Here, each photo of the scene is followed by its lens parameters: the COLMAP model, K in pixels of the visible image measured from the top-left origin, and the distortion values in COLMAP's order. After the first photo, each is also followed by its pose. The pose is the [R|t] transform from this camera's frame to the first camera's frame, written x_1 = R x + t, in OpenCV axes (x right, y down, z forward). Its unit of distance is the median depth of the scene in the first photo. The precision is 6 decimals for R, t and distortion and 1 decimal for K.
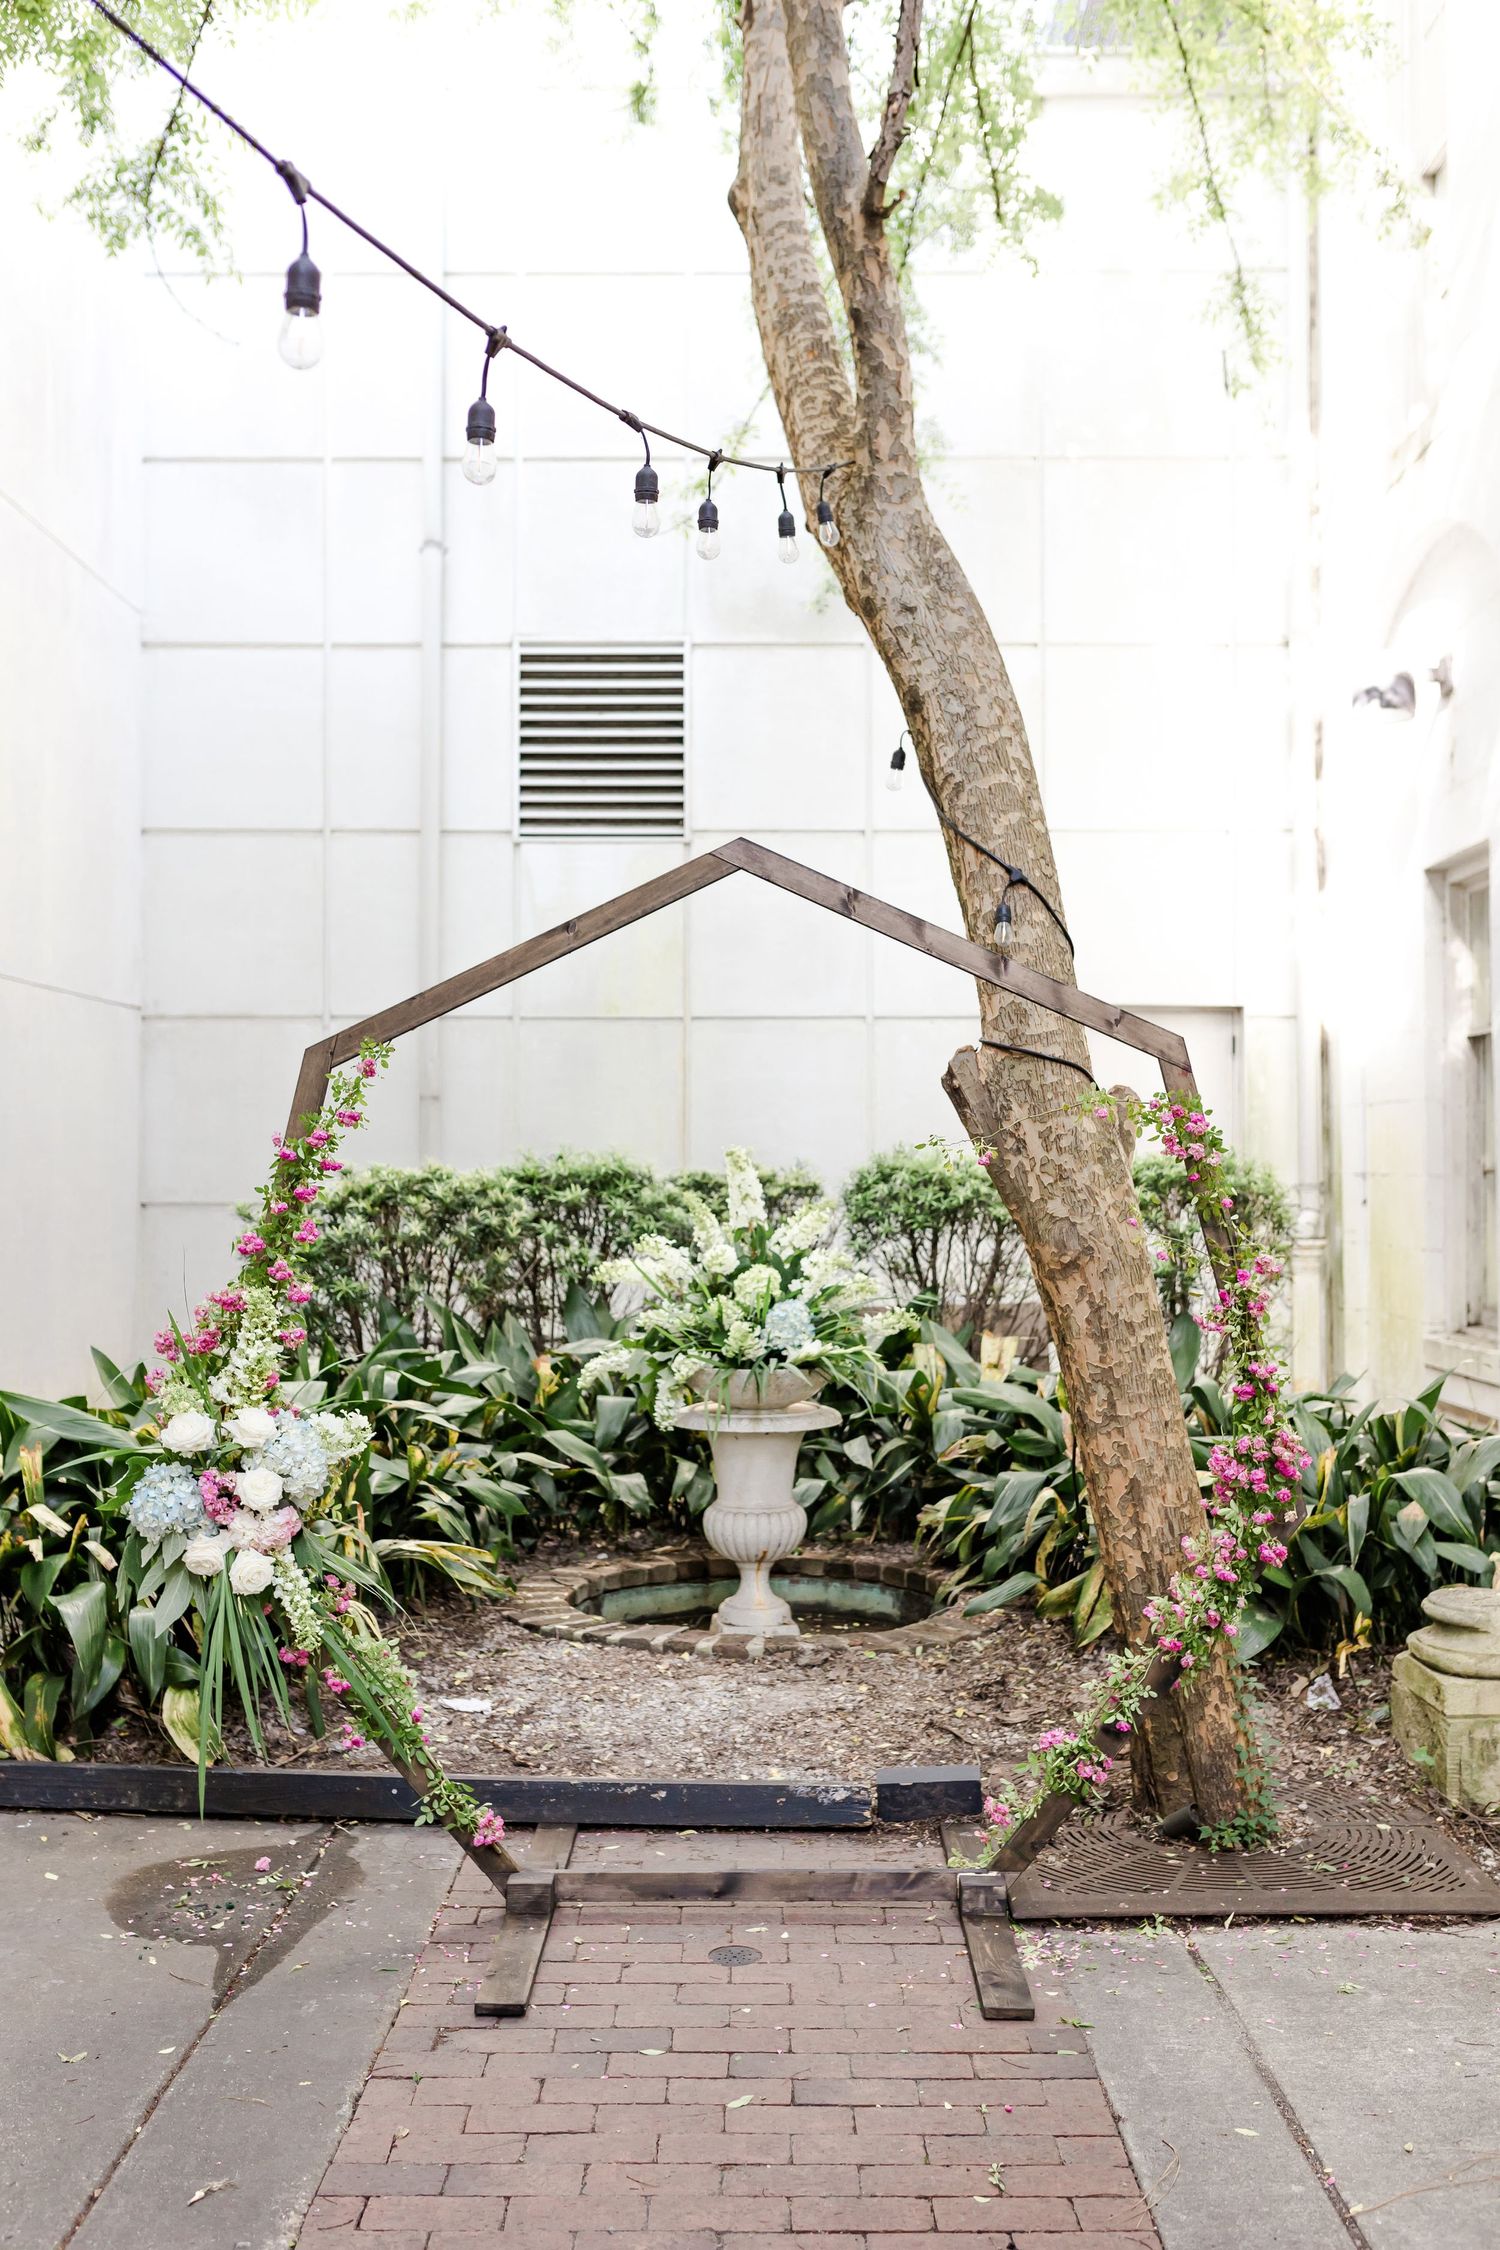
lens RADIAL K [[2257.0, 0, 752.5], [0, 2257.0, 1169.7], [0, 0, 1]] dist [0.009479, -0.006771]
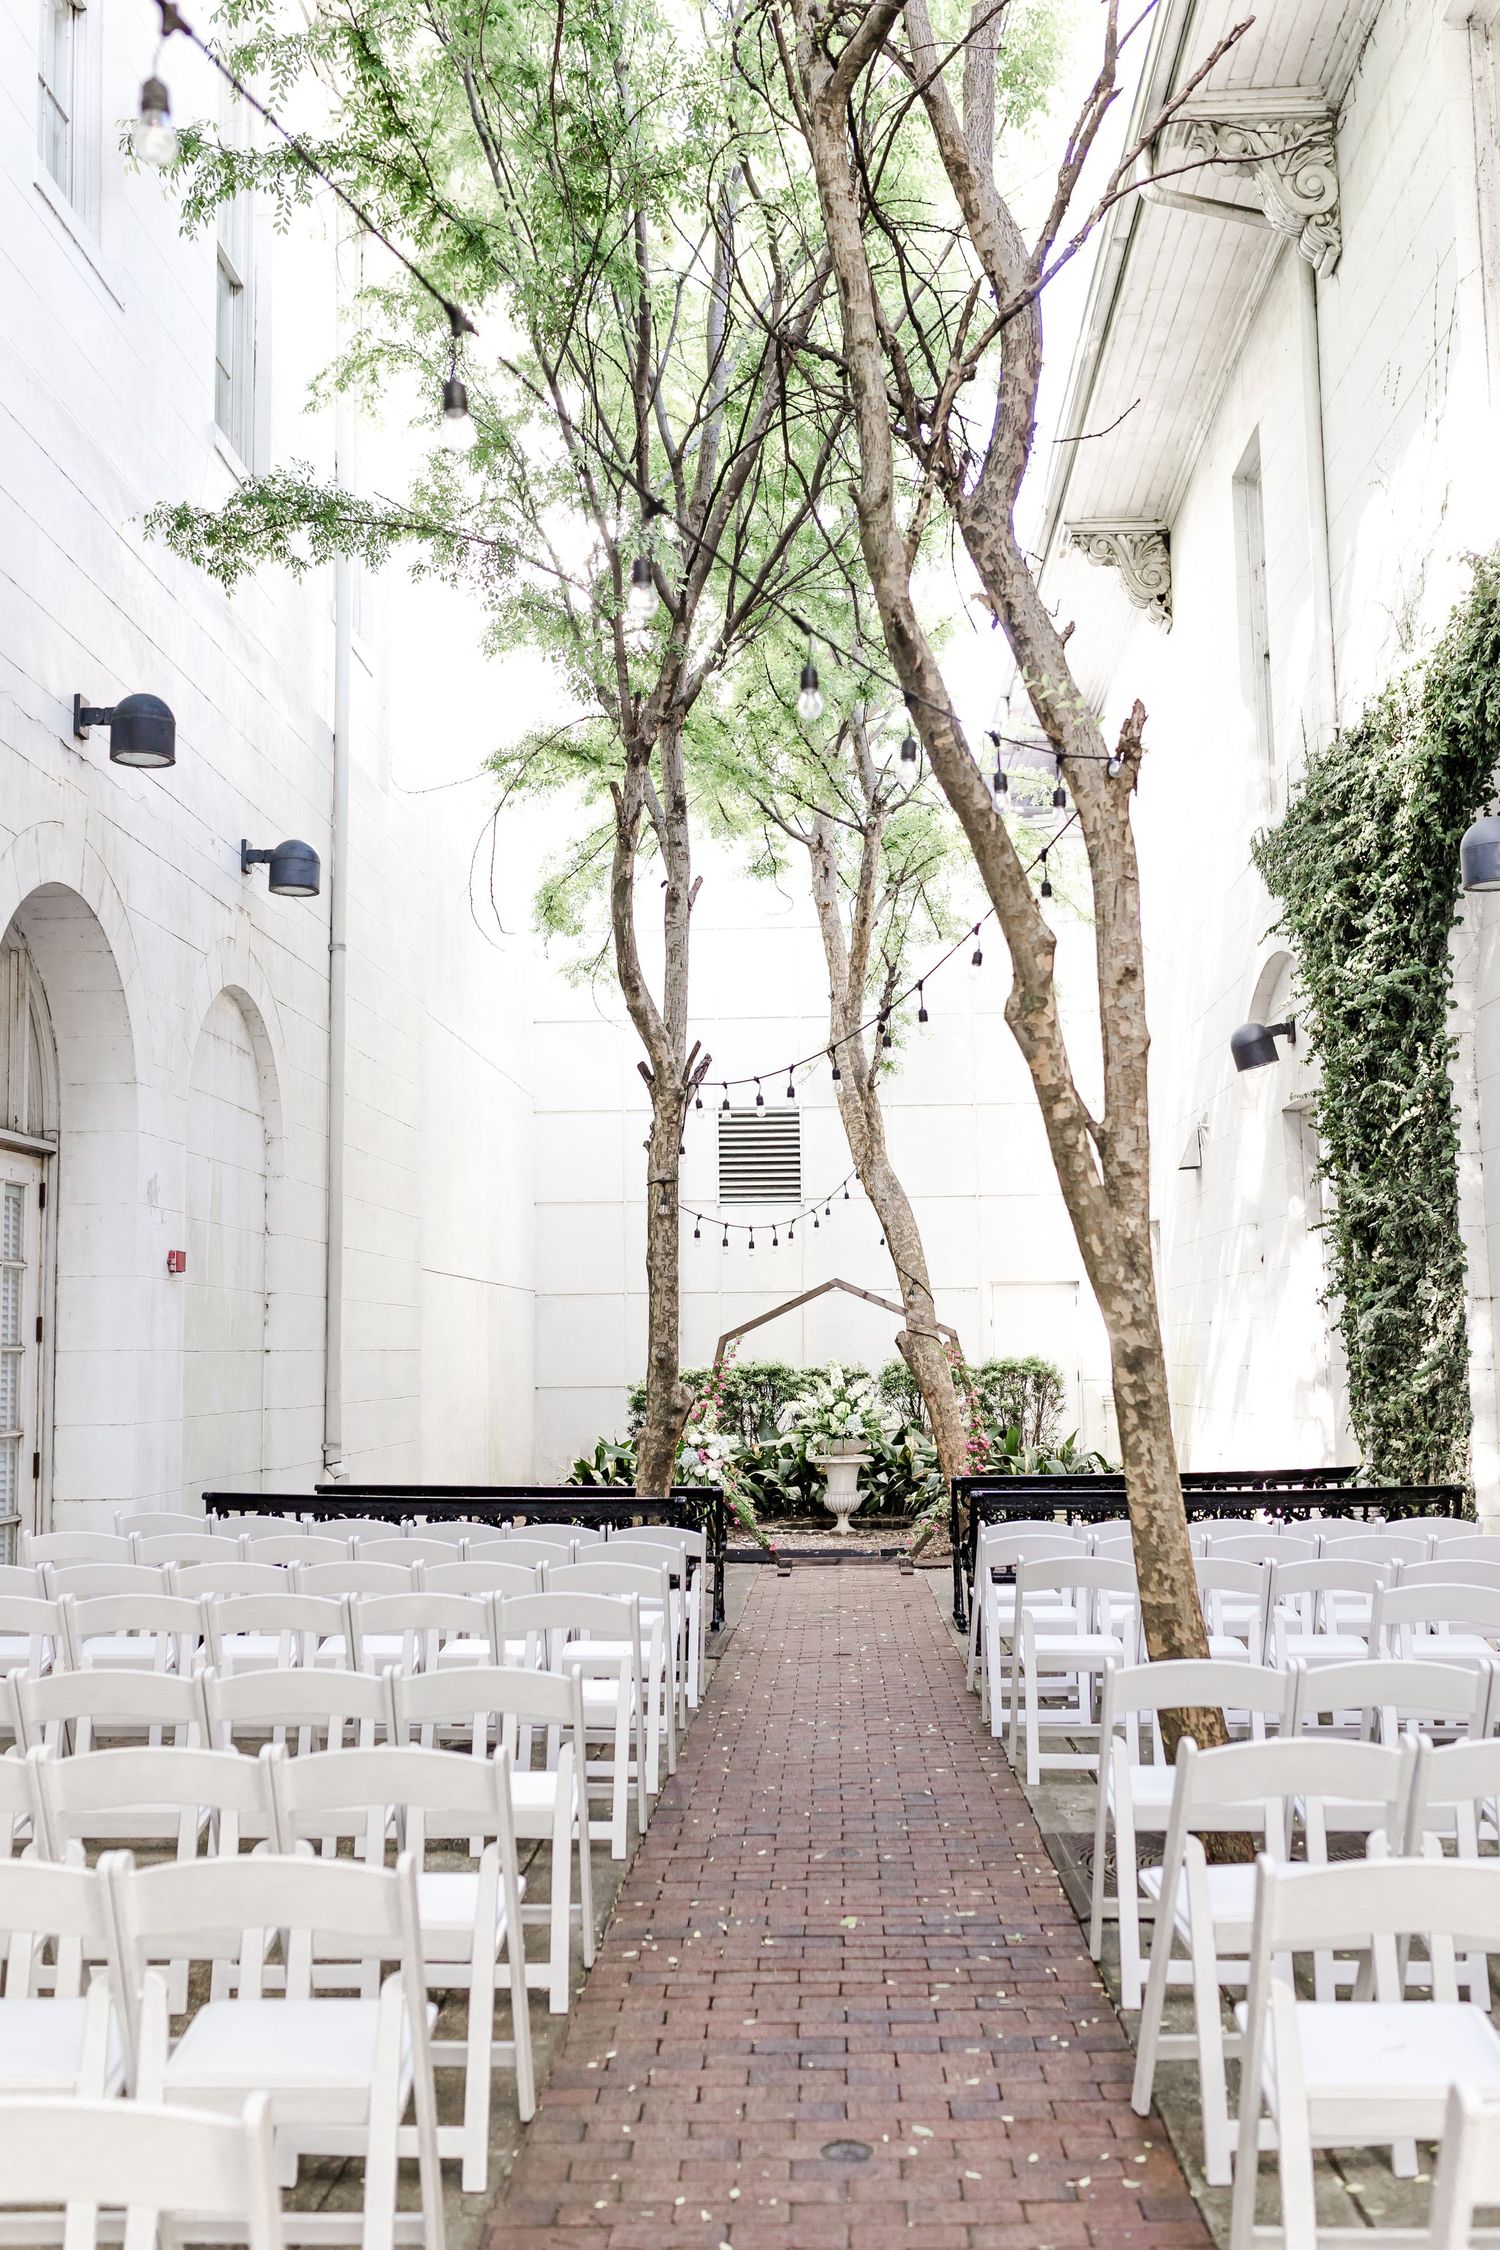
lens RADIAL K [[2257.0, 0, 752.5], [0, 2257.0, 1169.7], [0, 0, 1]] dist [0.009479, -0.006771]
pose [[0.999298, -0.016782, -0.033501, -0.009936], [0.013855, 0.996218, -0.085781, -0.005557], [0.034814, 0.085257, 0.995751, -1.811098]]
